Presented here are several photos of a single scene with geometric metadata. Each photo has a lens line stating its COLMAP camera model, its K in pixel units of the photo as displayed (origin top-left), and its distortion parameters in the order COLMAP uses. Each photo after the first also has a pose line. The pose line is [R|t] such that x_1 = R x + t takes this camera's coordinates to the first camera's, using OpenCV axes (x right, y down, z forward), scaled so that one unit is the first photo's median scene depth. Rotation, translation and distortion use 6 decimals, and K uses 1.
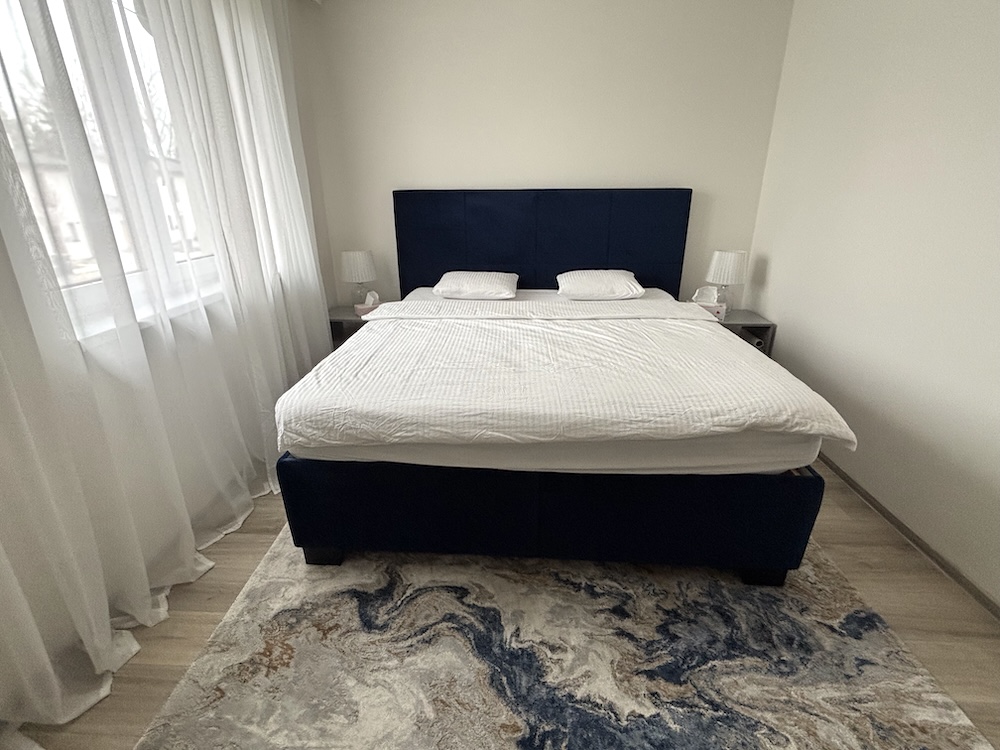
lens RADIAL K [[474.8, 0, 494.3], [0, 474.8, 379.6], [0, 0, 1]] dist [-0.007278, 0.006439]
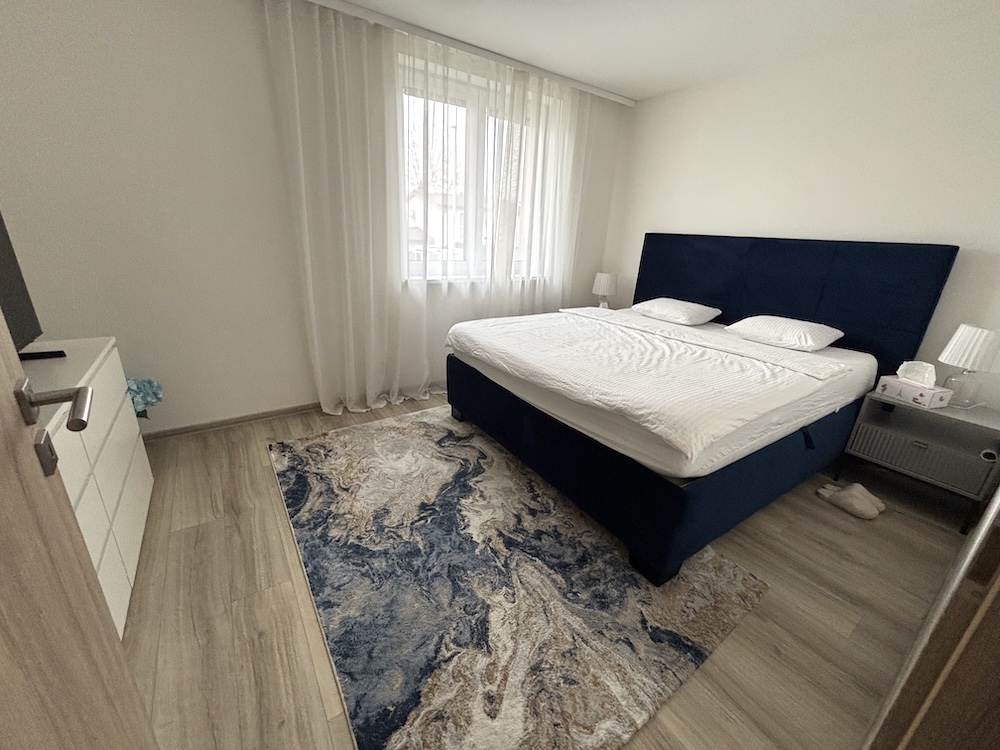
lens RADIAL K [[406.0, 0, 499.1], [0, 406.0, 372.4], [0, 0, 1]] dist [-0.001787, -0.000173]
pose [[0.601669, 0.289263, -0.744527, 1.069828], [-0.334795, 0.937618, 0.093727, 0.007543], [0.725194, 0.192871, 0.660980, 0.022031]]
